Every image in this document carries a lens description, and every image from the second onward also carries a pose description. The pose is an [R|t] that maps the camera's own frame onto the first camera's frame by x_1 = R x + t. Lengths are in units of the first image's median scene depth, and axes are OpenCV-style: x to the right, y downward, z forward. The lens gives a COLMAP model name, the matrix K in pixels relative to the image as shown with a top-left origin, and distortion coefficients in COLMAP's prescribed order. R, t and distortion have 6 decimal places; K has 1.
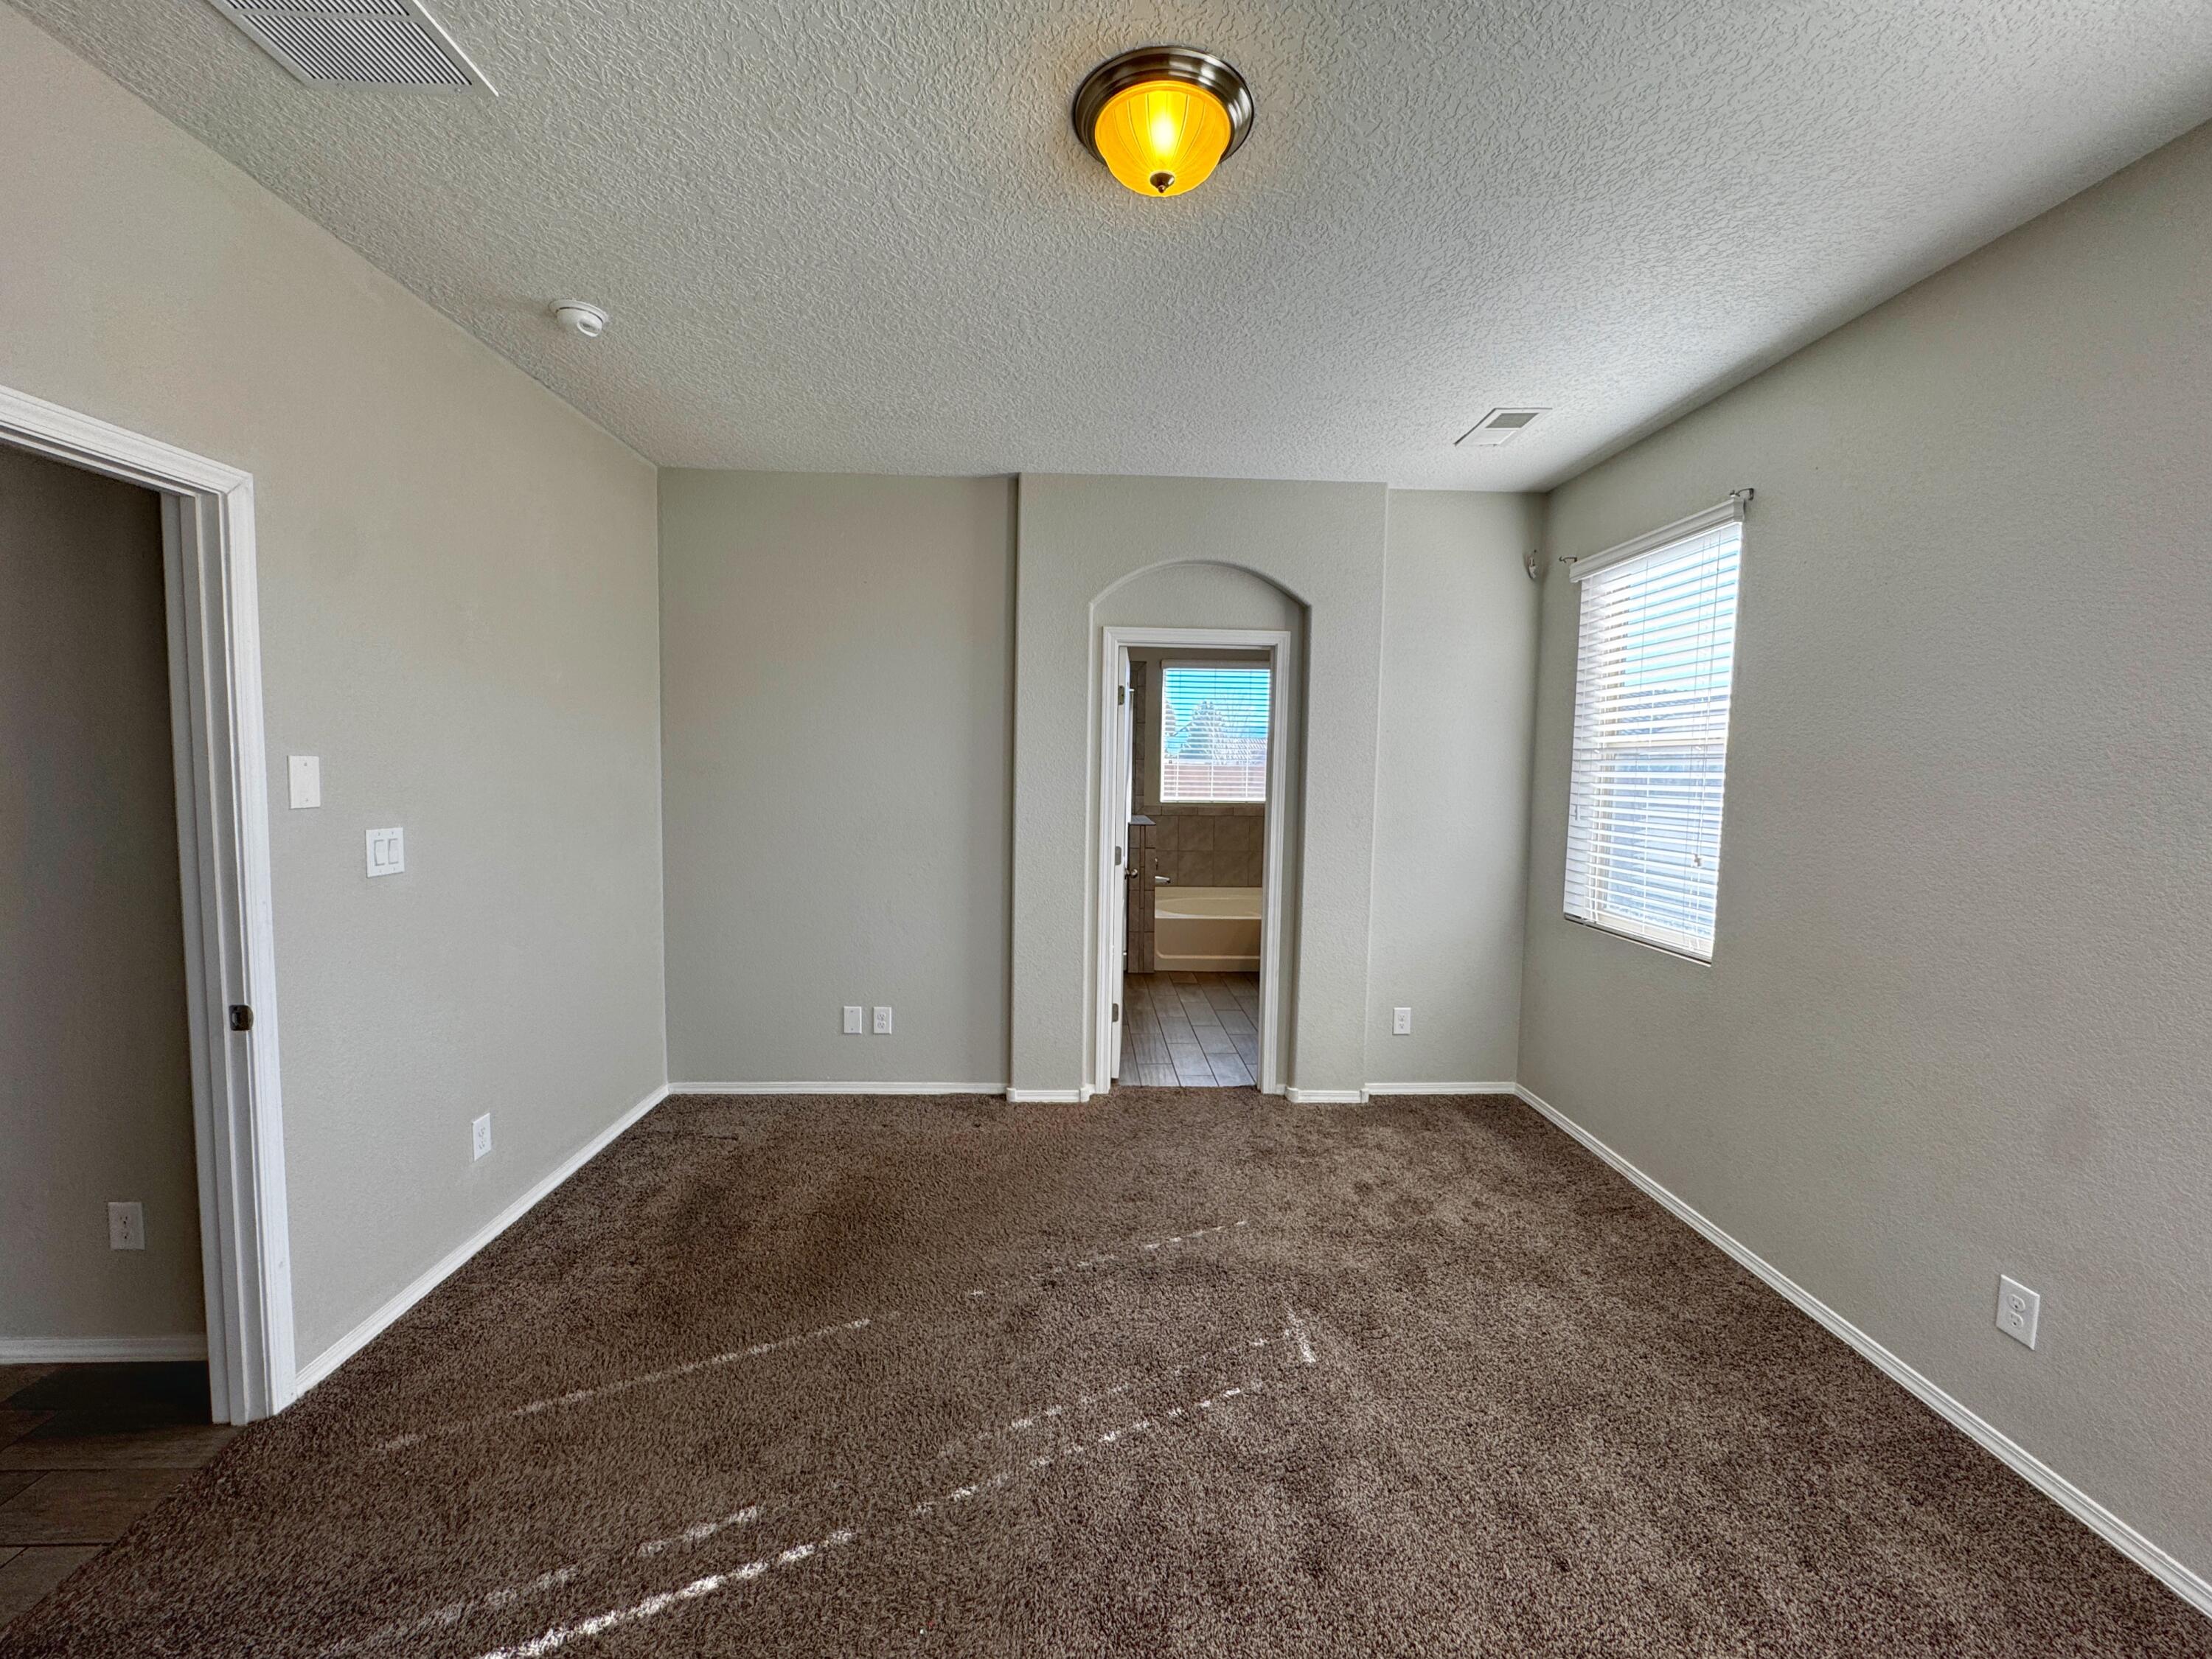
lens RADIAL K [[888.3, 0, 1103.5], [0, 888.3, 828.5], [0, 0, 1]] dist [-0.002533, 0.000561]
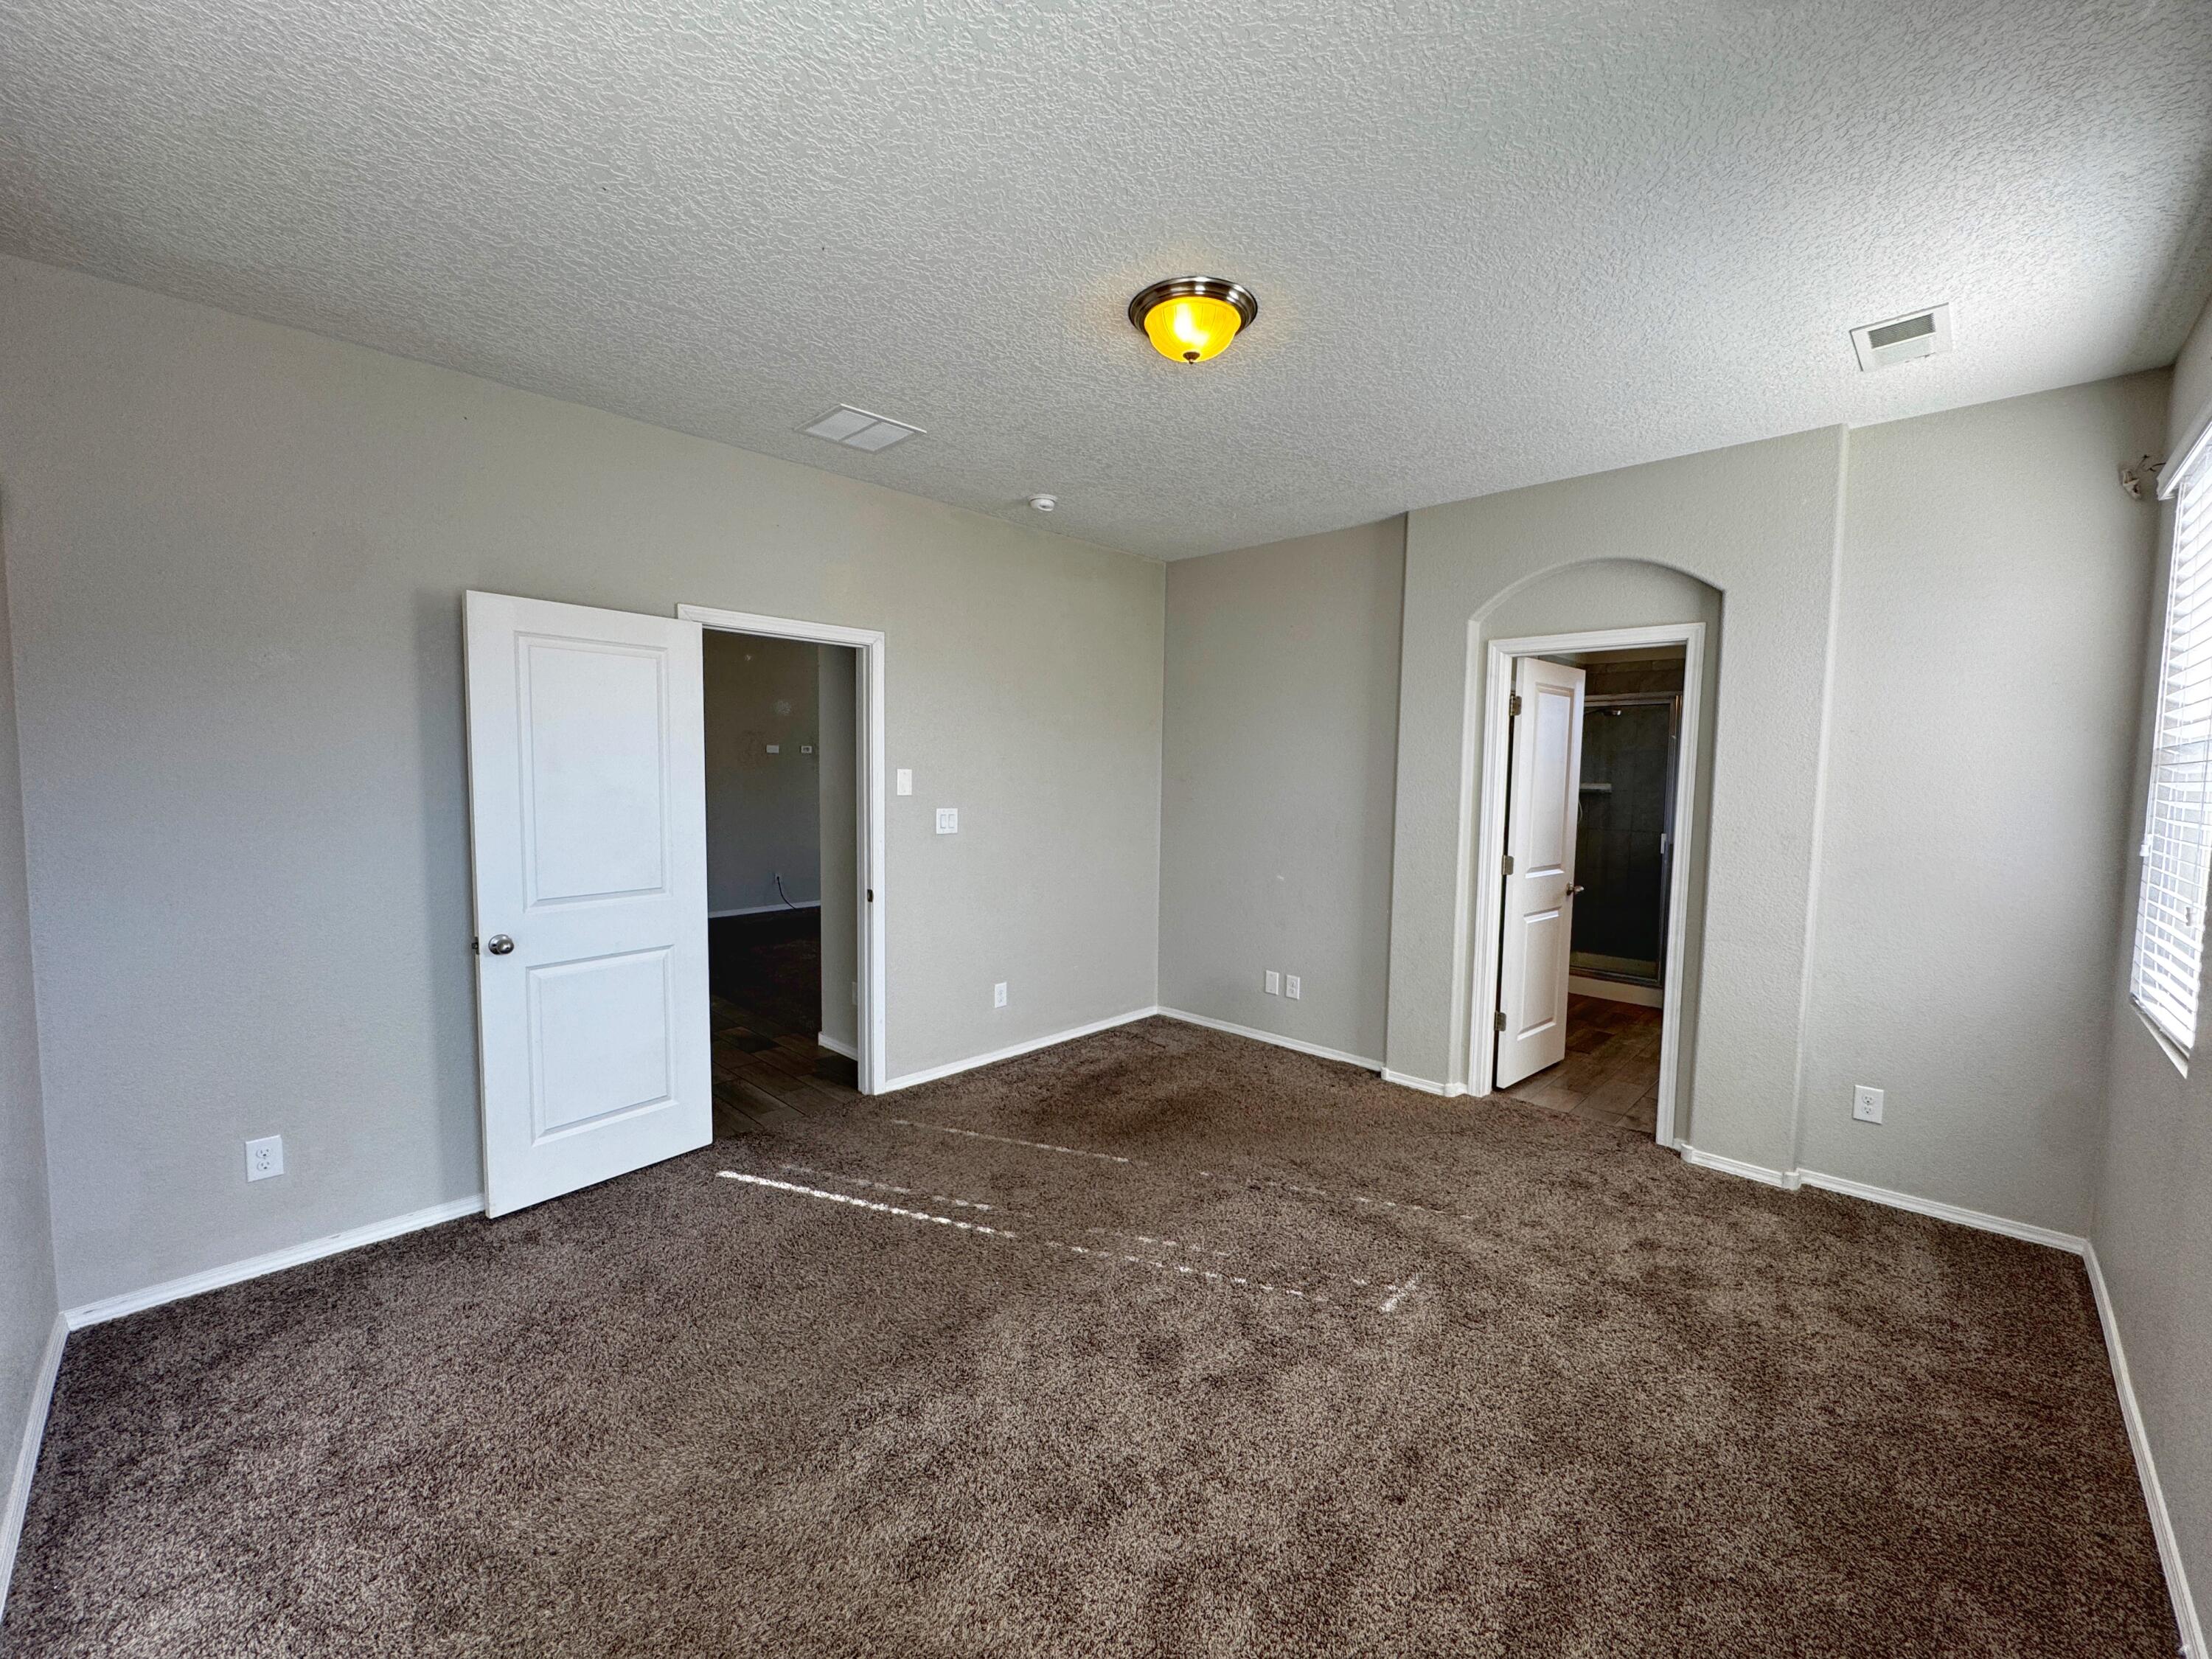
lens RADIAL K [[879.6, 0, 1106.5], [0, 879.6, 828.4], [0, 0, 1]] dist [-0.003169, 0.000644]
pose [[0.693783, 0.041018, -0.719015, 0.540583], [-0.052941, 0.998580, 0.005882, 0.009352], [0.718235, 0.033985, 0.694970, -0.022360]]
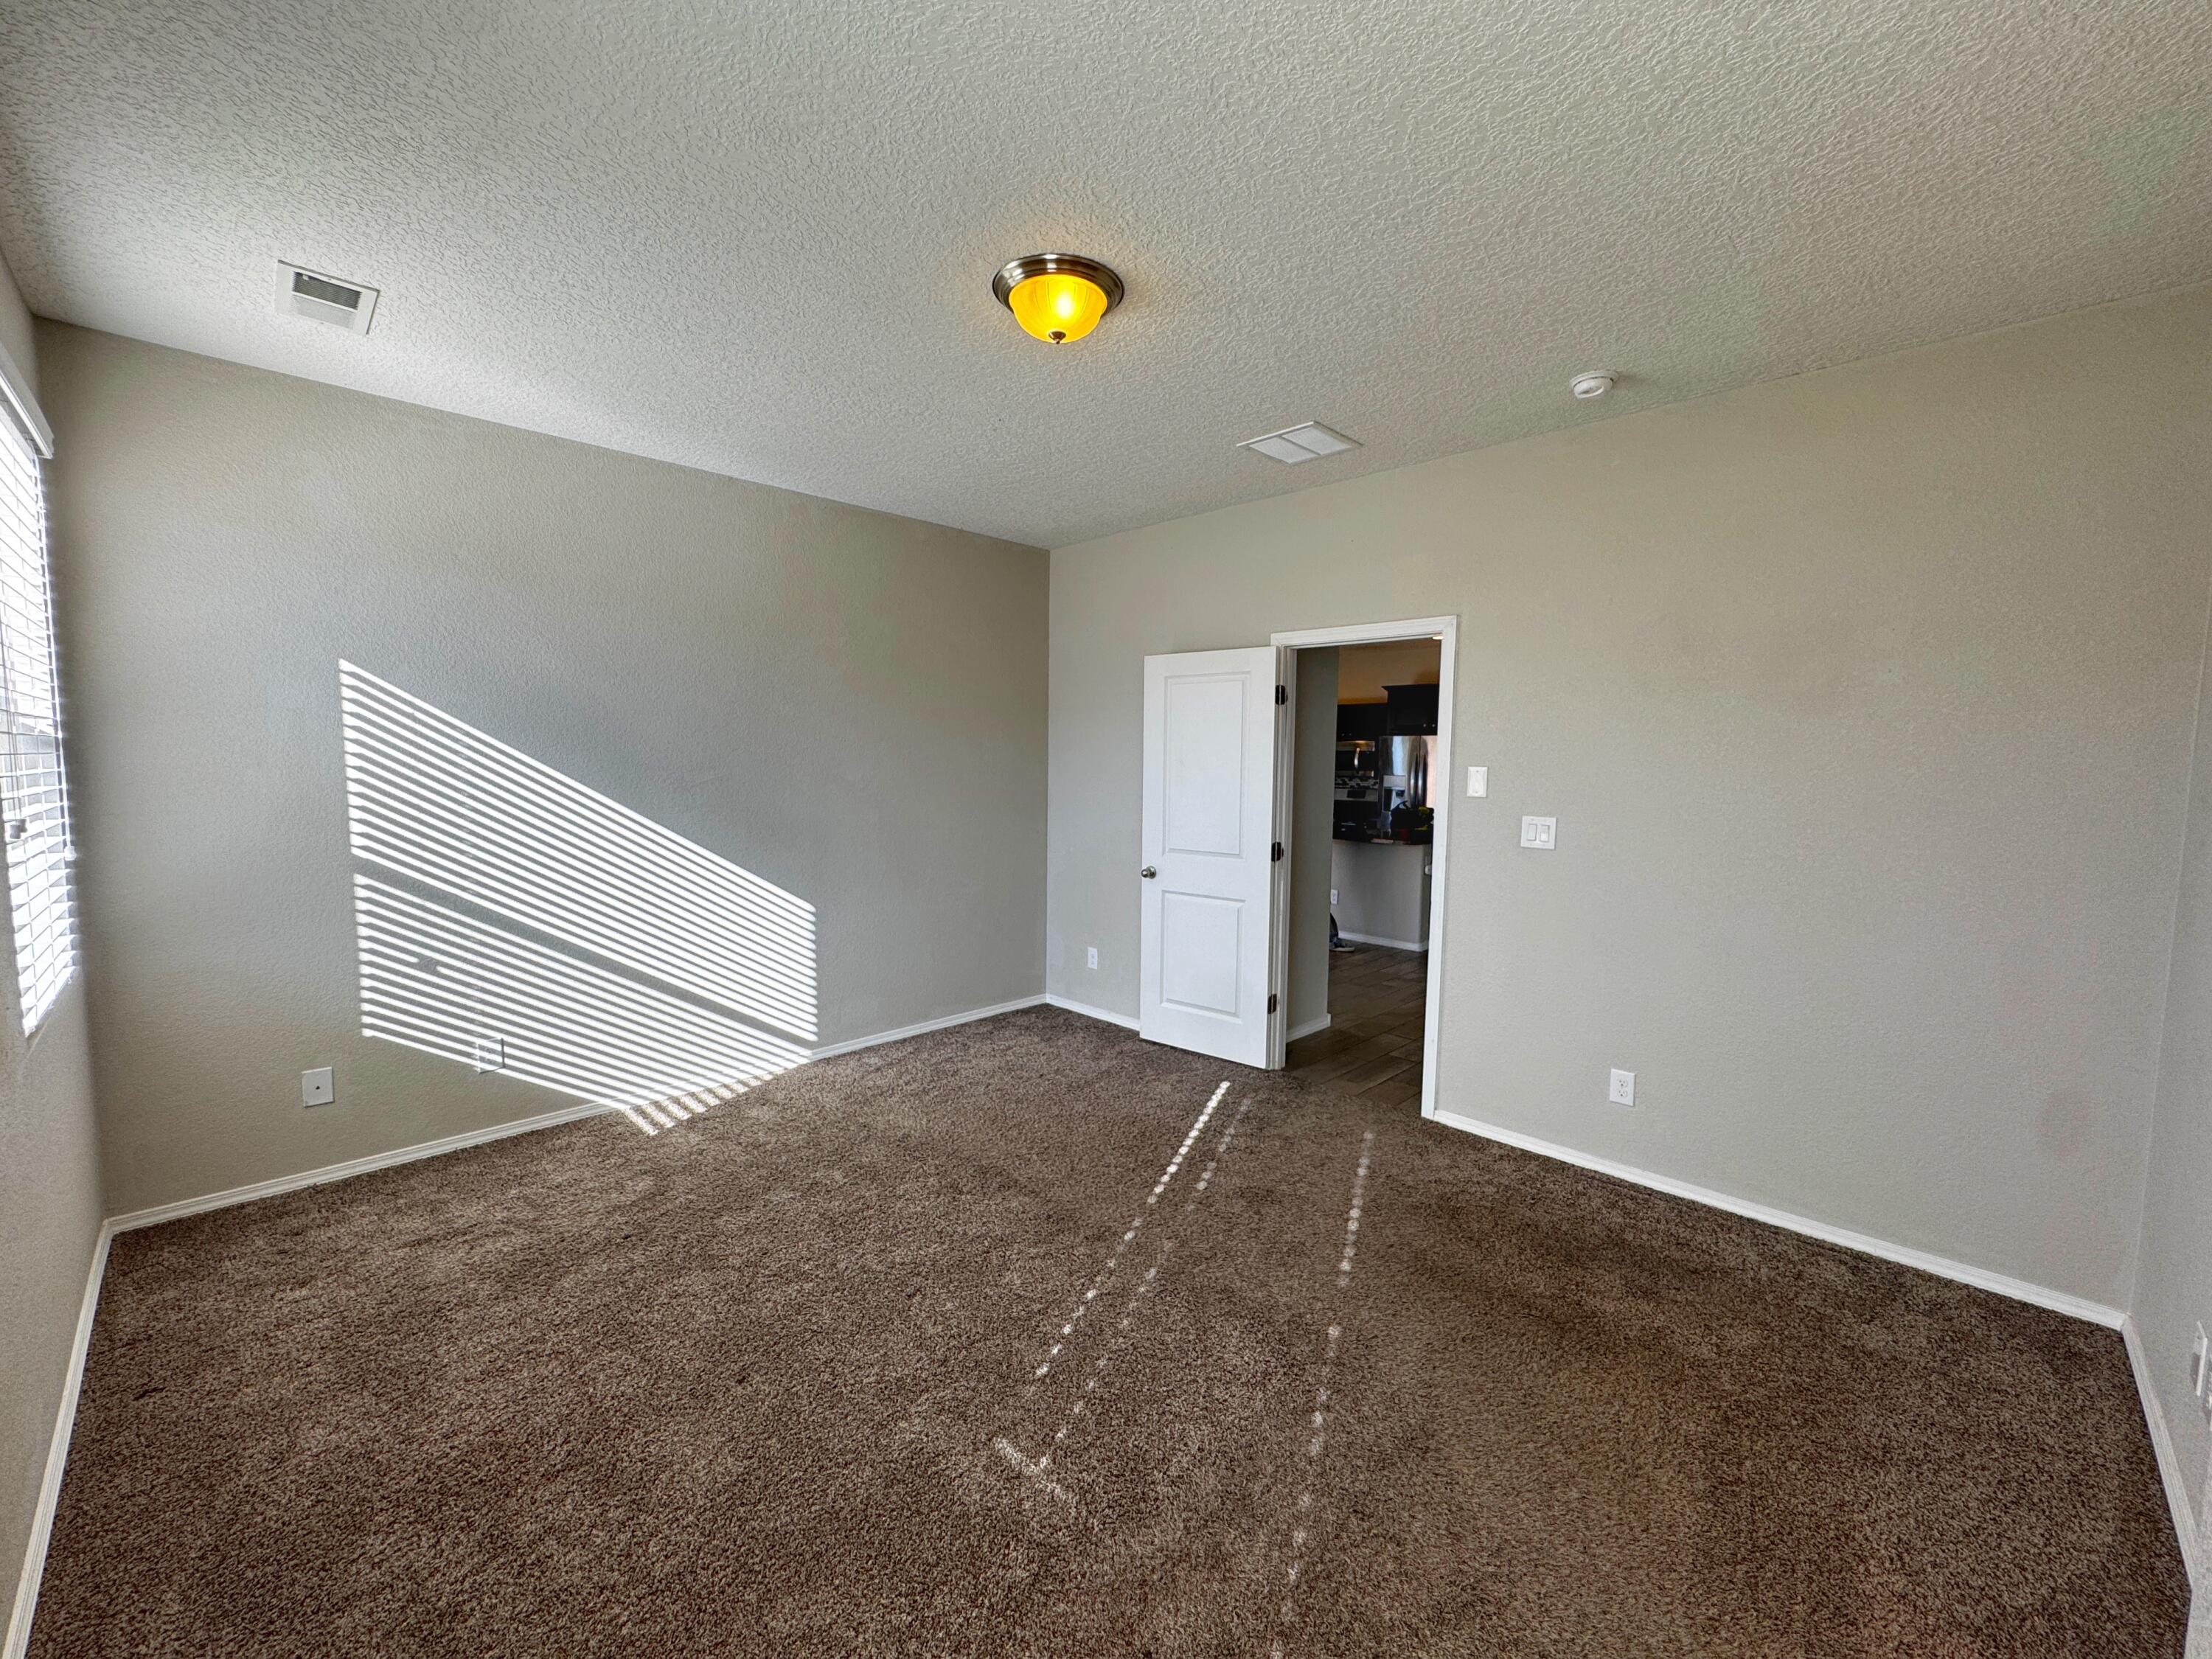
lens RADIAL K [[886.6, 0, 1110.9], [0, 886.6, 827.2], [0, 0, 1]] dist [-0.002103, -0.000060]
pose [[-0.724748, 0.028066, -0.688442, 0.524642], [-0.074847, 0.990050, 0.119156, -0.076738], [0.684936, 0.137886, -0.715437, 1.151391]]
